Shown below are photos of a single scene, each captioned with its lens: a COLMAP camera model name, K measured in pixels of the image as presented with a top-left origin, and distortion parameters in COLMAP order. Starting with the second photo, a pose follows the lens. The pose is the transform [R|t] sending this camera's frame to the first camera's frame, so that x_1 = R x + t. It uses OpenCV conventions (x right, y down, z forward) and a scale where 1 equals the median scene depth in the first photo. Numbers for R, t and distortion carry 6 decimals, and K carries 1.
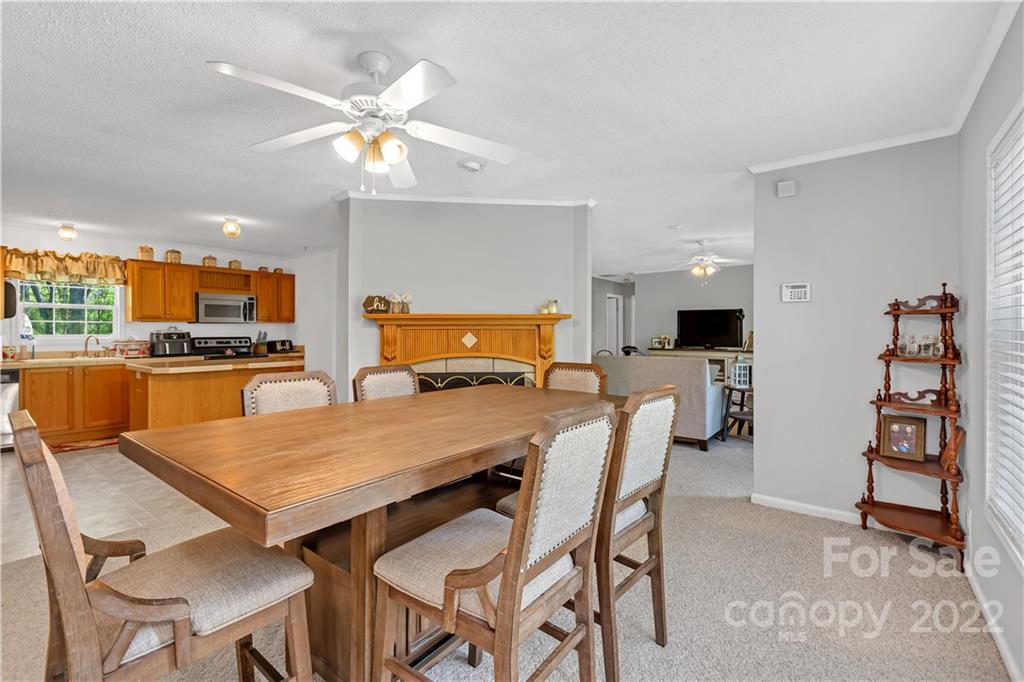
lens RADIAL K [[463.8, 0, 511.1], [0, 463.8, 328.9], [0, 0, 1]] dist [0.003326, -0.001006]
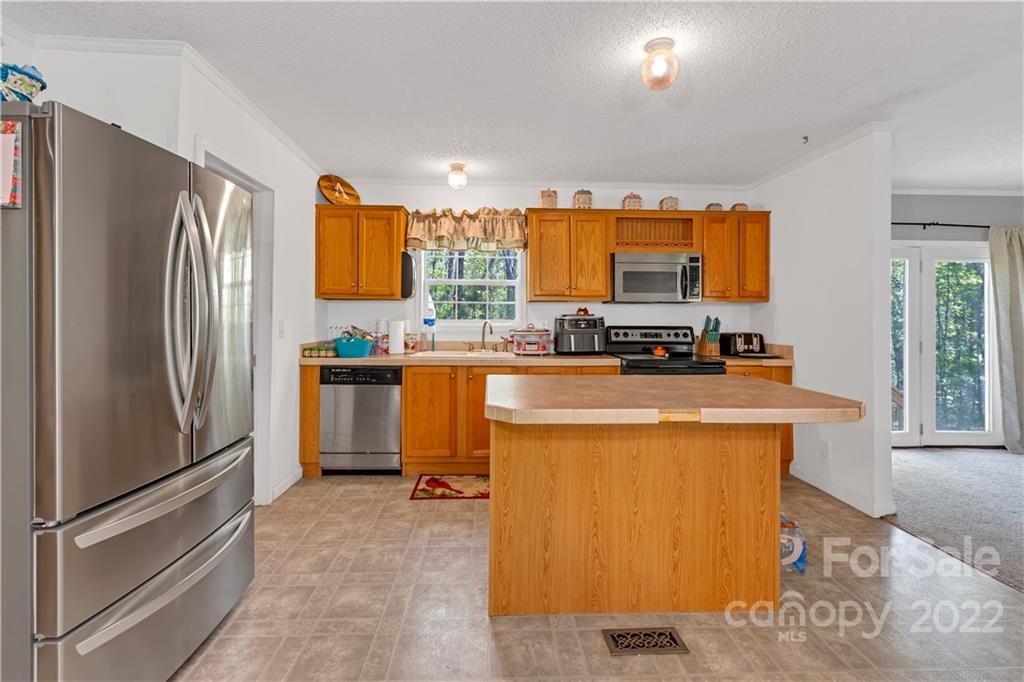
lens RADIAL K [[463.8, 0, 513.7], [0, 463.8, 313.7], [0, 0, 1]] dist [0.003326, -0.001006]
pose [[0.652304, -0.001885, -0.757955, -0.301867], [-0.002576, 0.999986, -0.004703, 0.005236], [0.757953, 0.005020, 0.652289, 0.510414]]
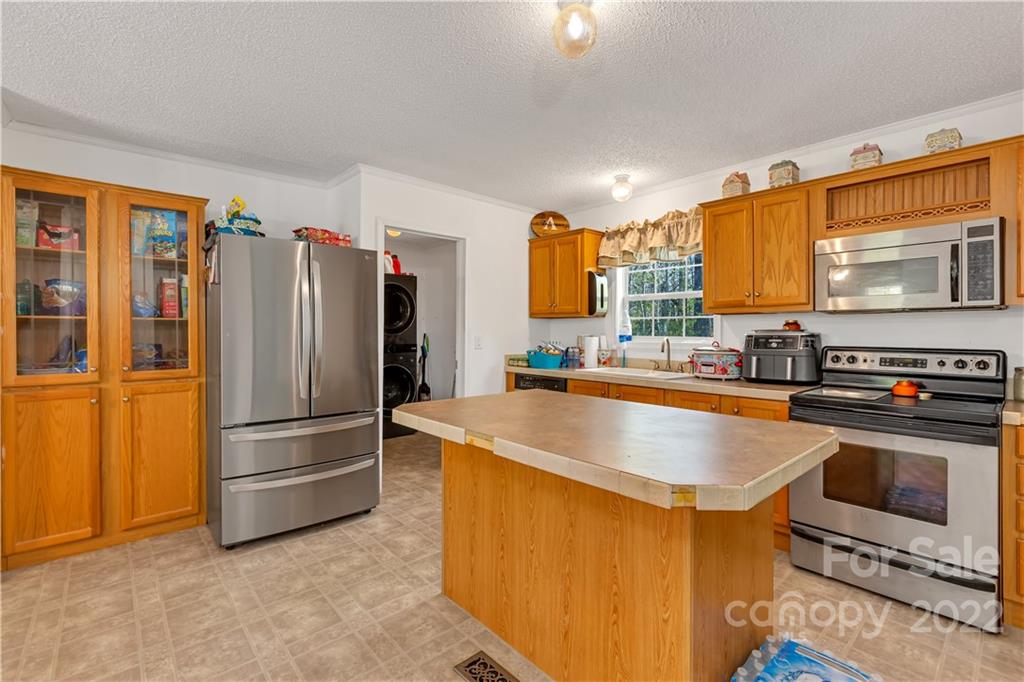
lens RADIAL K [[463.8, 0, 511.2], [0, 463.8, 331.5], [0, 0, 1]] dist [0.003326, -0.001006]
pose [[-0.184163, -0.001825, -0.982894, -0.206420], [-0.000438, 0.999998, -0.001774, 0.005739], [0.982896, 0.000104, -0.184164, 0.820836]]
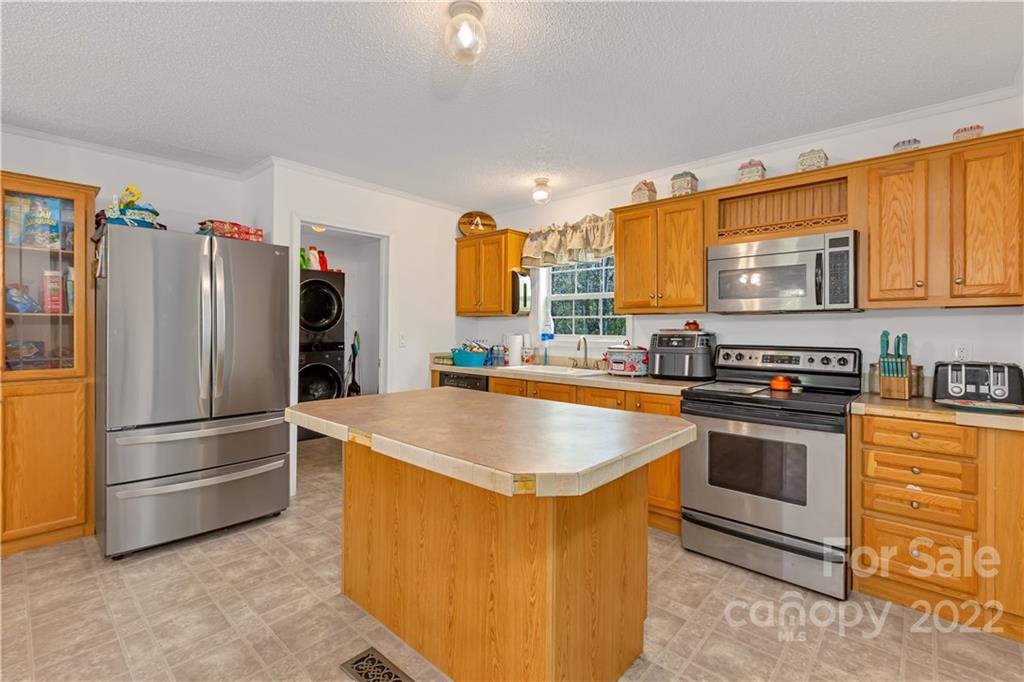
lens RADIAL K [[463.8, 0, 510.7], [0, 463.8, 328.0], [0, 0, 1]] dist [0.003326, -0.001006]
pose [[-0.077643, -0.005942, -0.996963, -0.202908], [-0.004669, 0.999973, -0.005596, 0.005466], [0.996970, 0.004221, -0.077669, 0.858217]]
